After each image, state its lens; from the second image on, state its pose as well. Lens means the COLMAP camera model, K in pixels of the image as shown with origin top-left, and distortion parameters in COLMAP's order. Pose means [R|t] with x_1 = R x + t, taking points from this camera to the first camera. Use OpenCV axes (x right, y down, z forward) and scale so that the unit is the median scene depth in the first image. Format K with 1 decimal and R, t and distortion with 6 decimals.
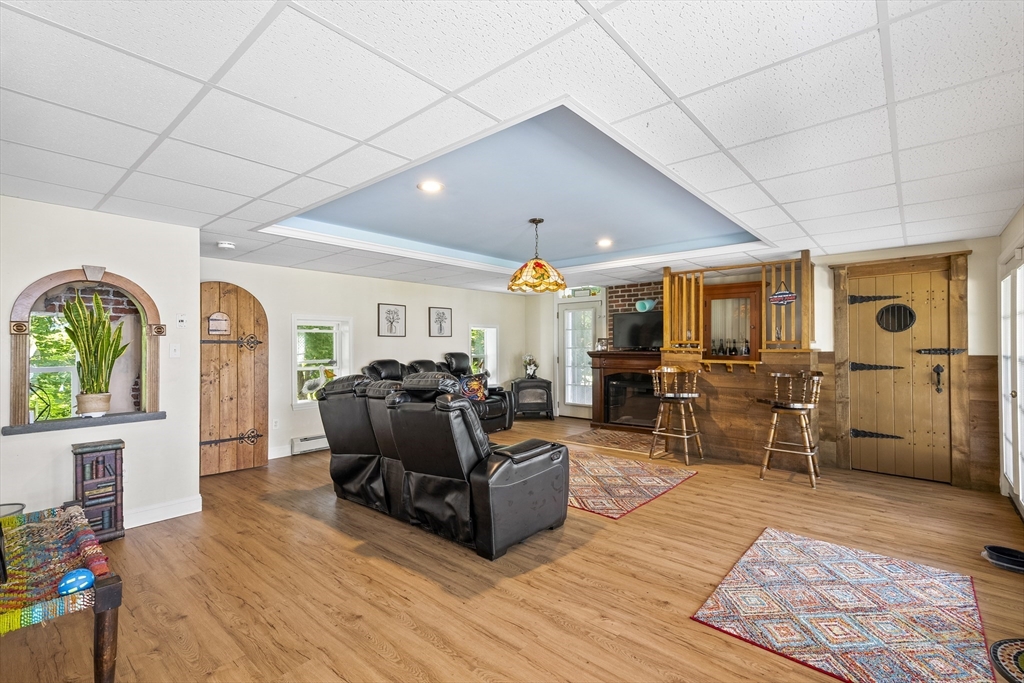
lens RADIAL K [[467.9, 0, 510.5], [0, 467.9, 342.7], [0, 0, 1]] dist [0.017274, 0.000406]
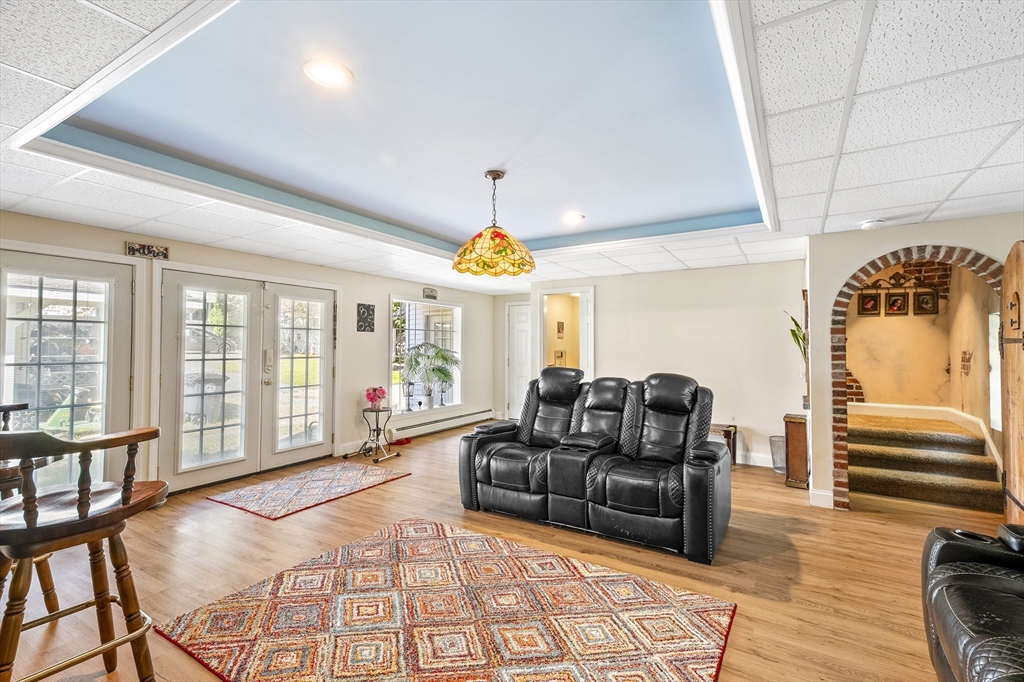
lens RADIAL K [[467.9, 0, 512.7], [0, 467.9, 340.8], [0, 0, 1]] dist [0.017274, 0.000406]
pose [[-0.986977, 0.003057, -0.160834, 0.147136], [0.006123, 0.999809, -0.018573, 0.007901], [0.160746, -0.019316, -0.986807, 1.764807]]
